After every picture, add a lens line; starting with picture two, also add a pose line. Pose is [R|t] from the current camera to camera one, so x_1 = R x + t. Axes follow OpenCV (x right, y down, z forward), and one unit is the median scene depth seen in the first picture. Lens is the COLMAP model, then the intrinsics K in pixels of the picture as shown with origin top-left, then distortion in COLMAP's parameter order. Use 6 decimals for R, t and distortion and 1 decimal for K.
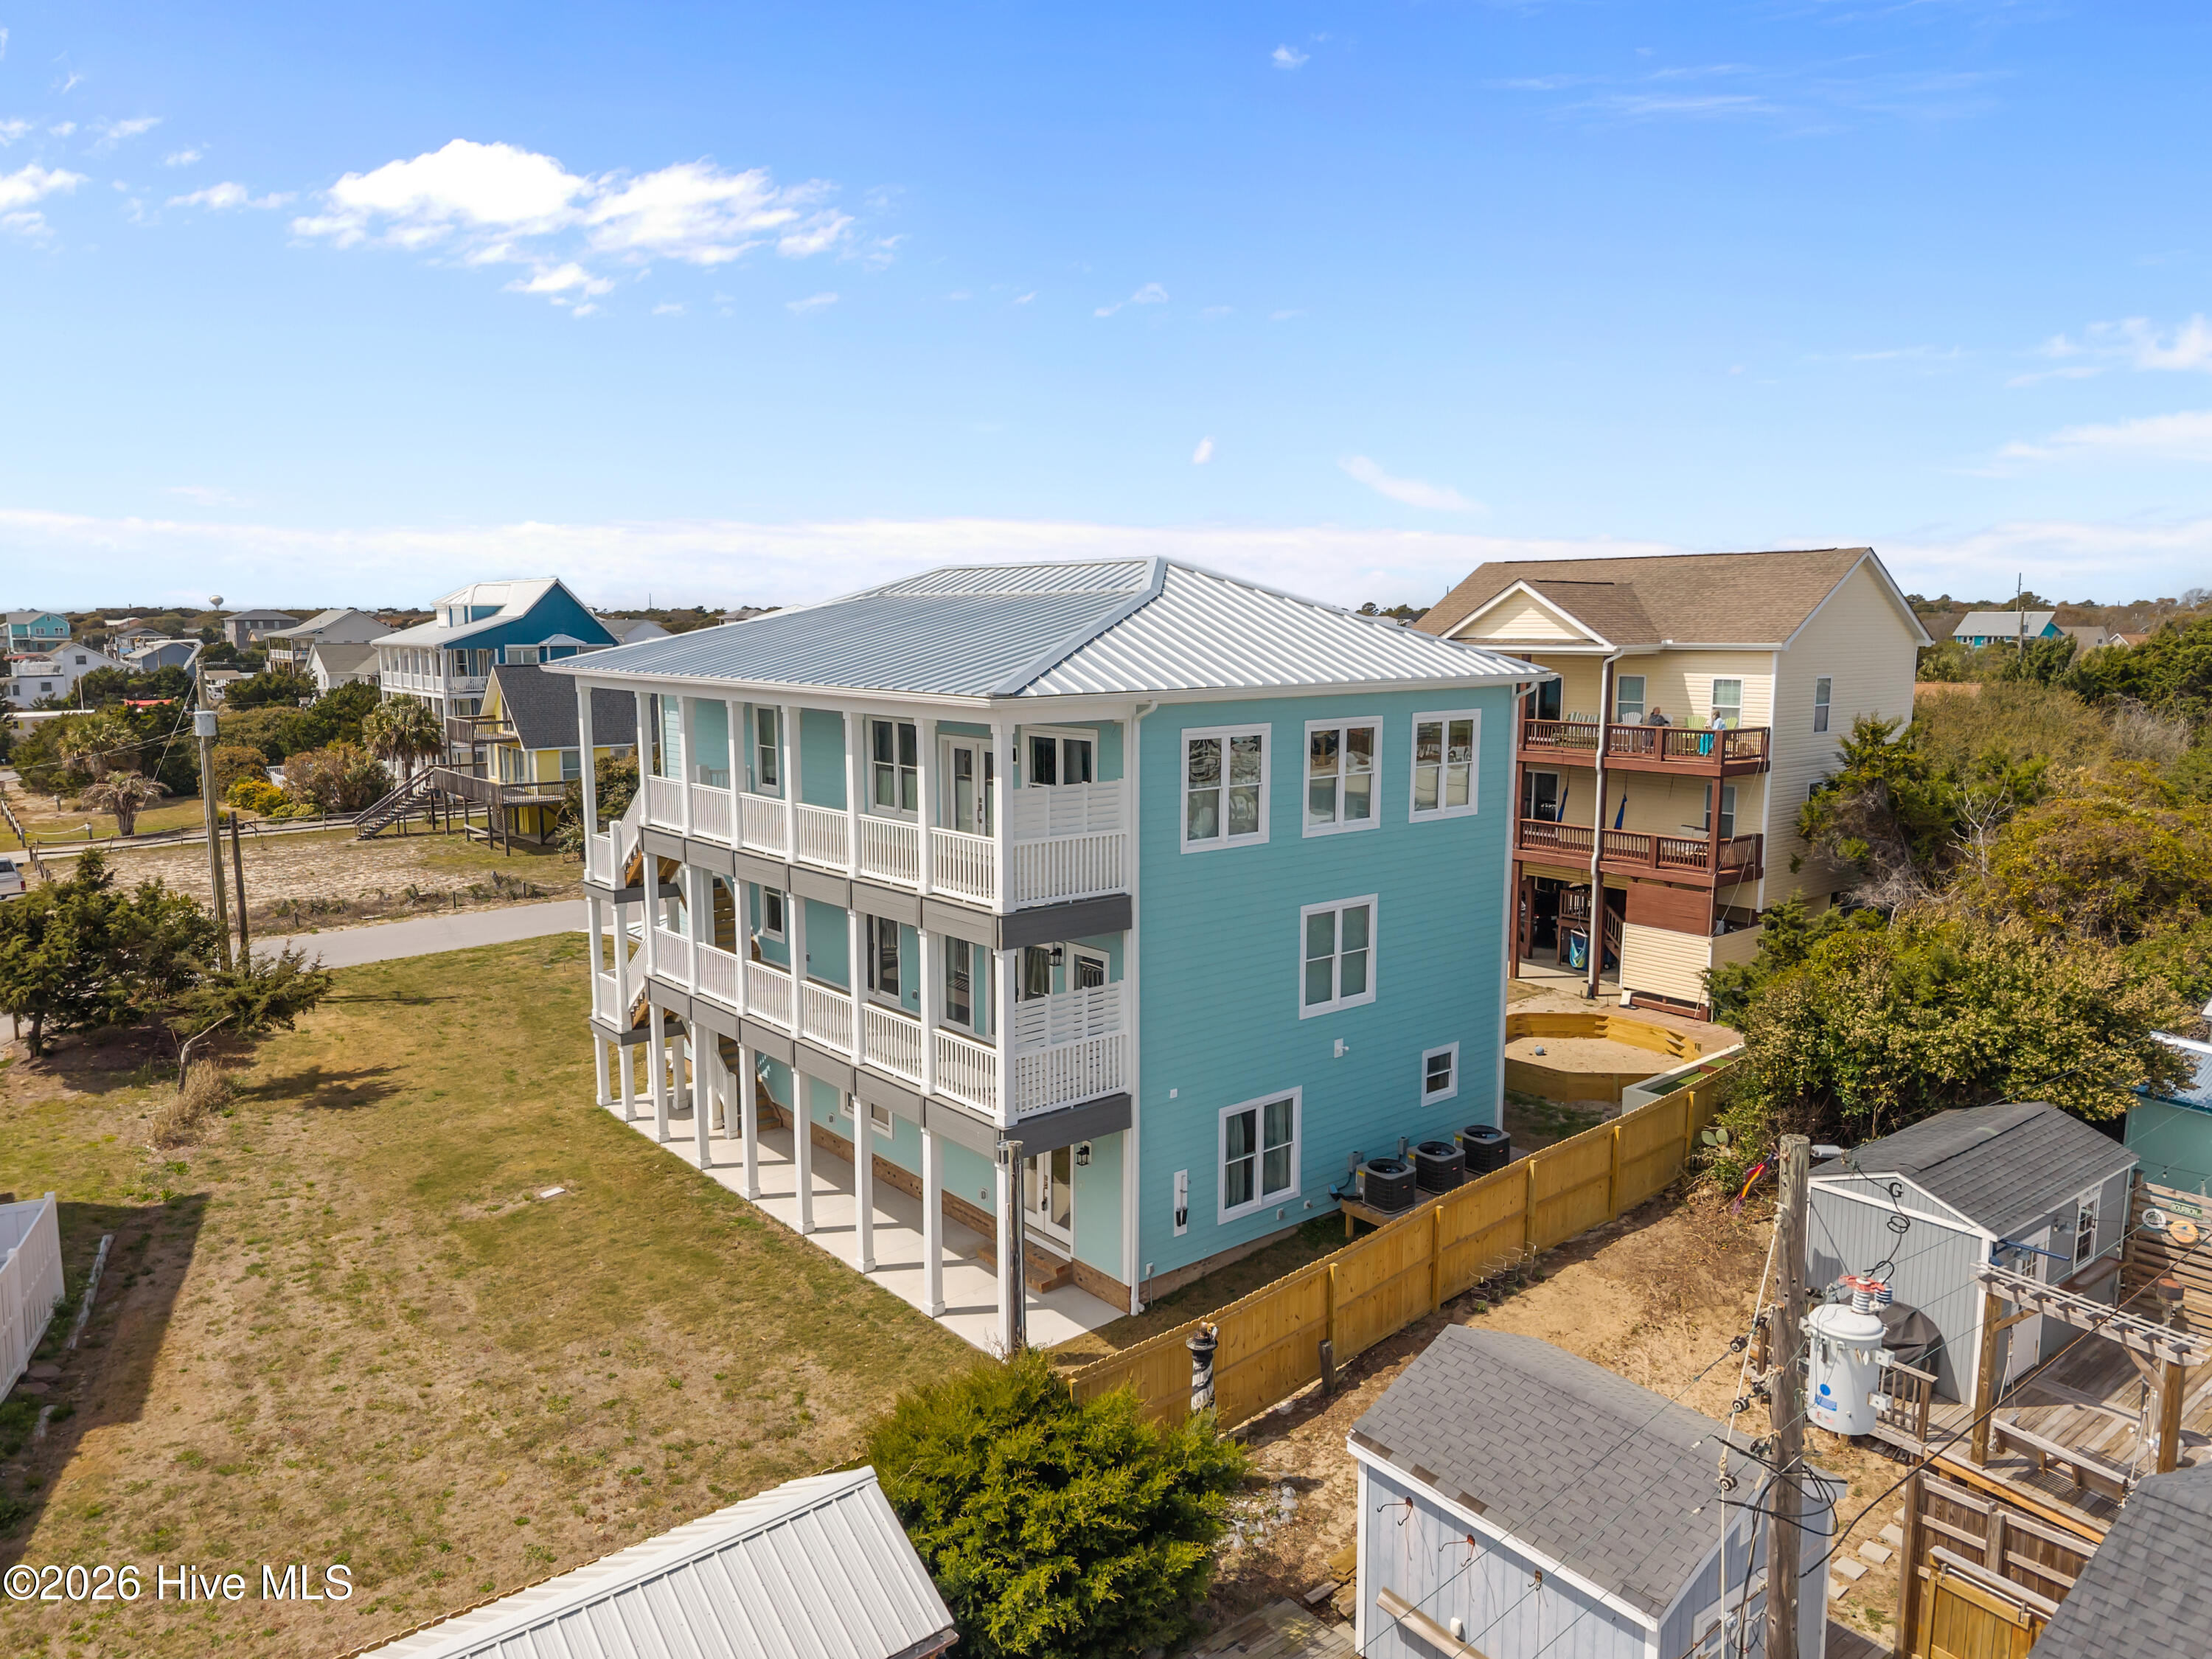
lens RADIAL K [[1503.7, 0, 1122.4], [0, 1503.7, 786.9], [0, 0, 1]] dist [-0.008507, 0.001165]
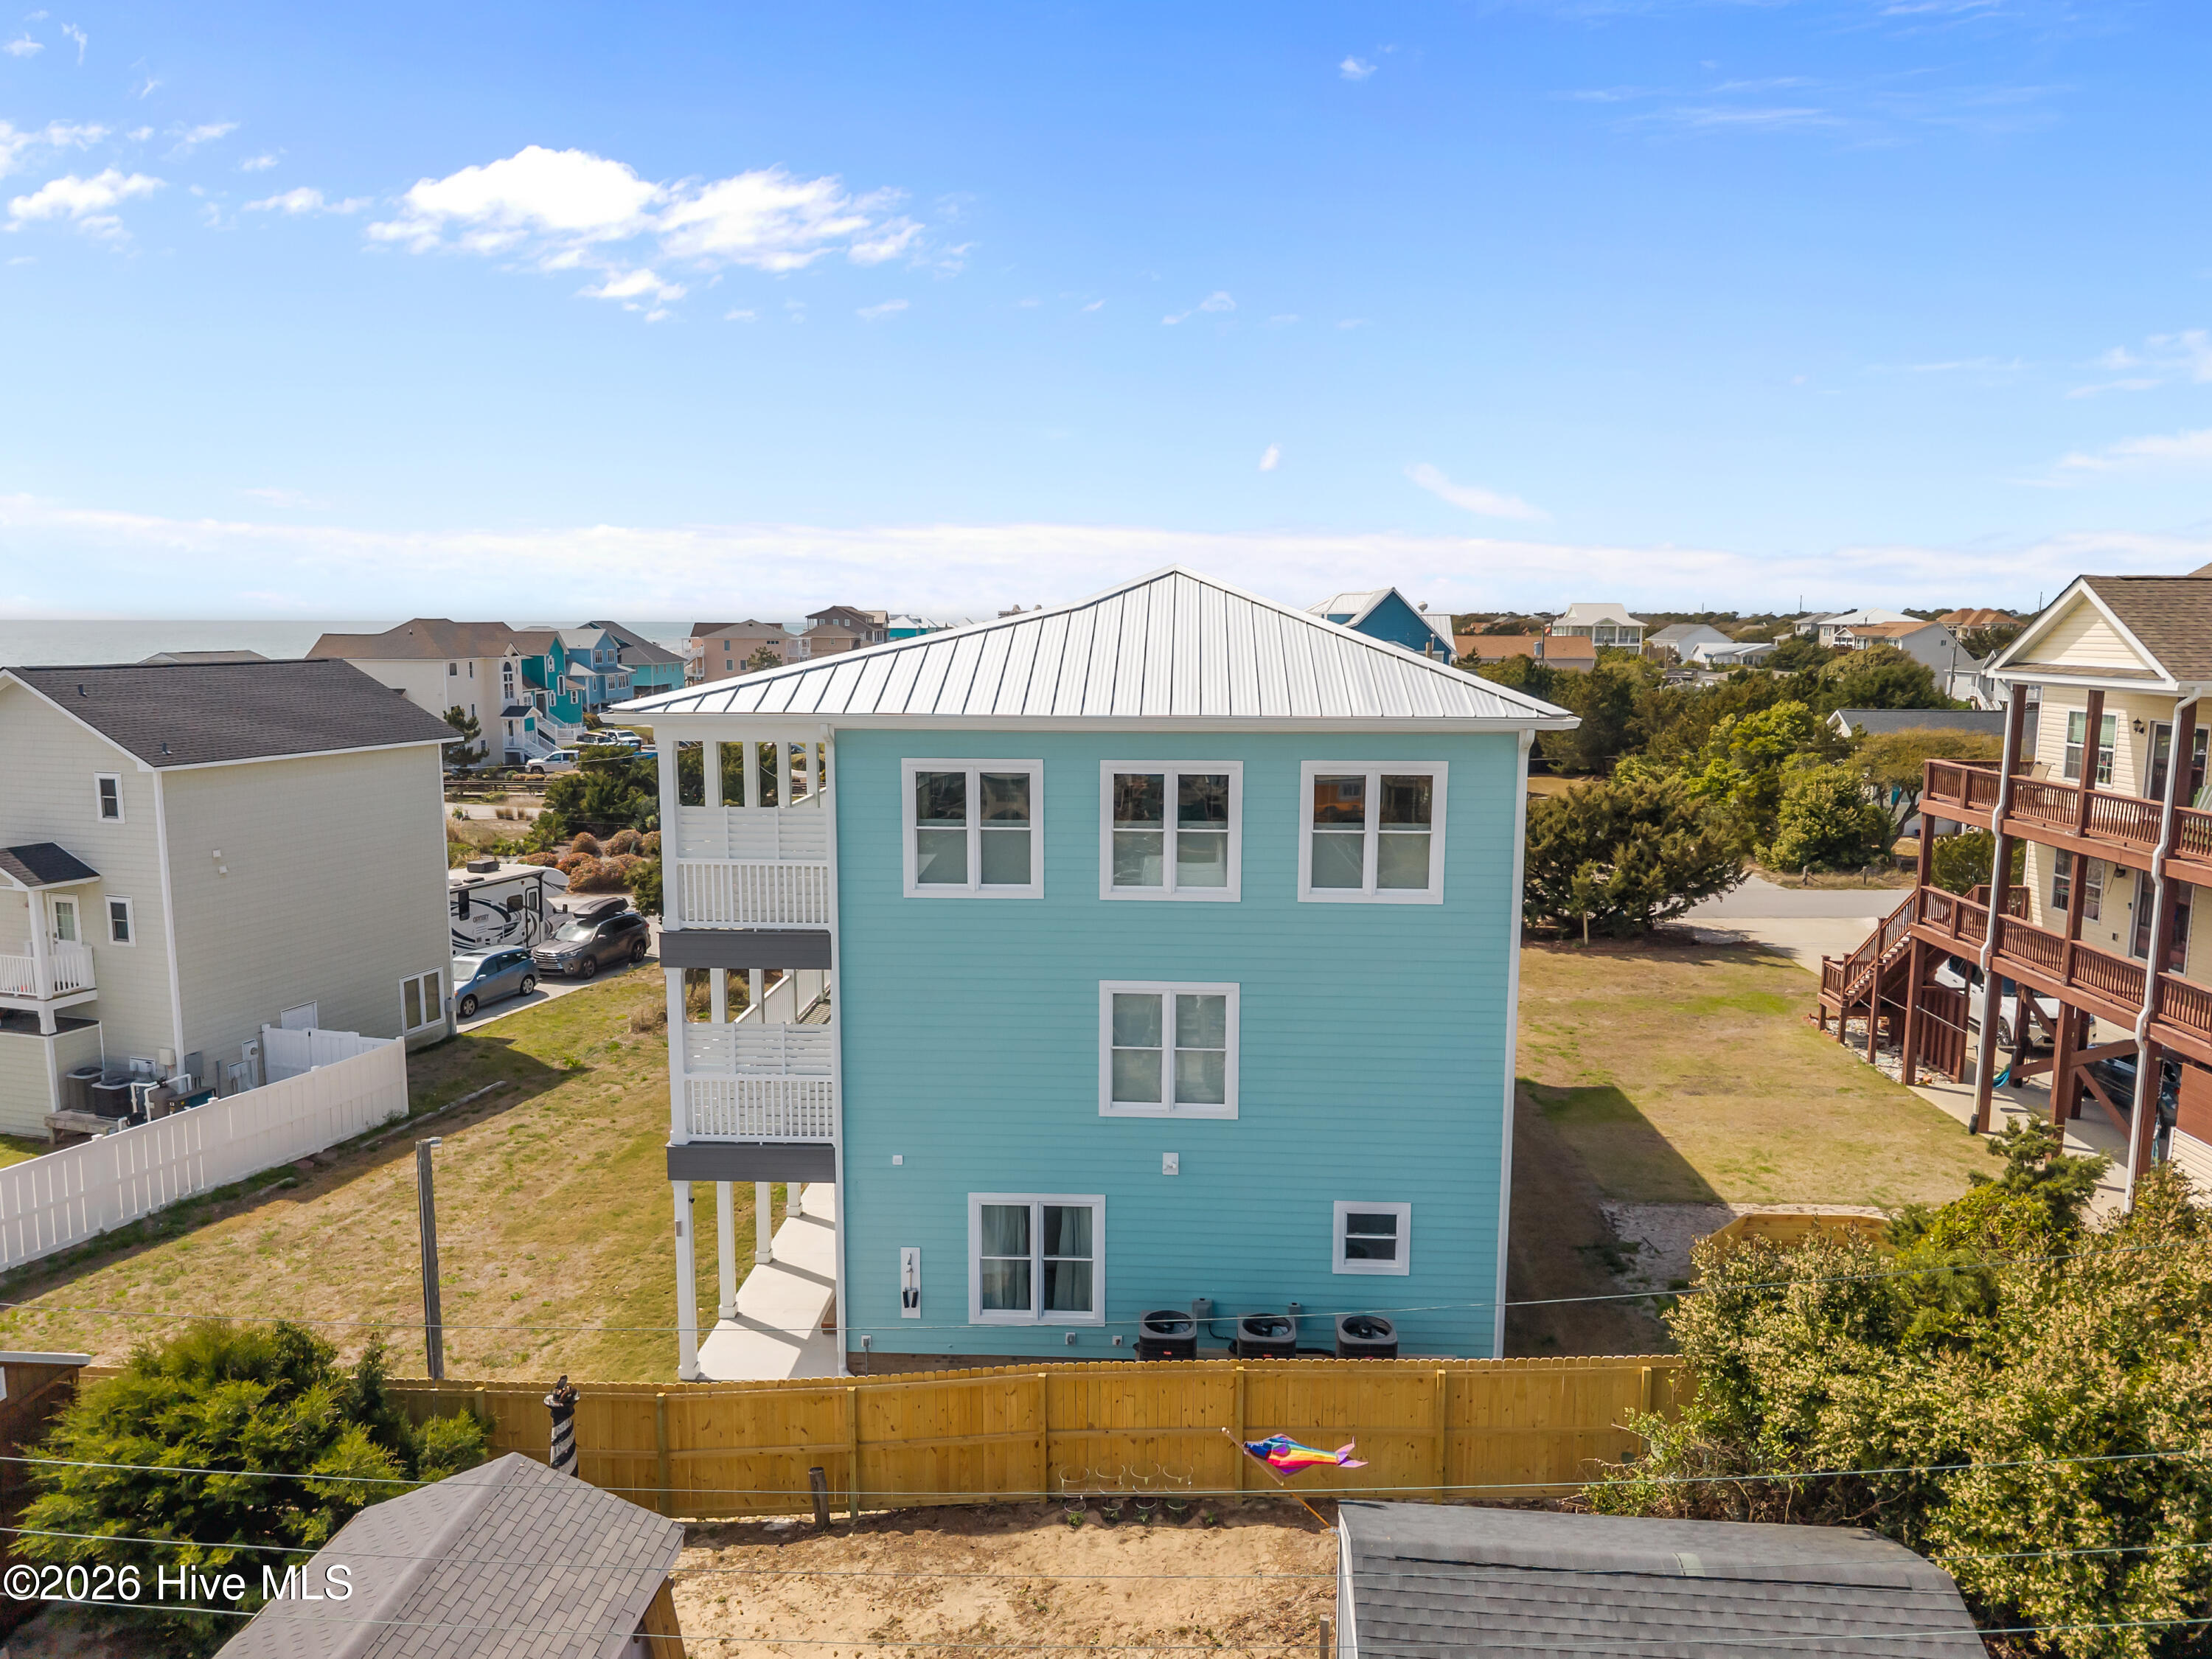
lens RADIAL K [[1503.7, 0, 1122.4], [0, 1503.7, 786.9], [0, 0, 1]] dist [-0.008507, 0.001165]
pose [[0.735490, 0.076148, -0.673243, 0.678224], [-0.079156, 0.996517, 0.026238, -0.050770], [0.672896, 0.033994, 0.738956, 0.386351]]
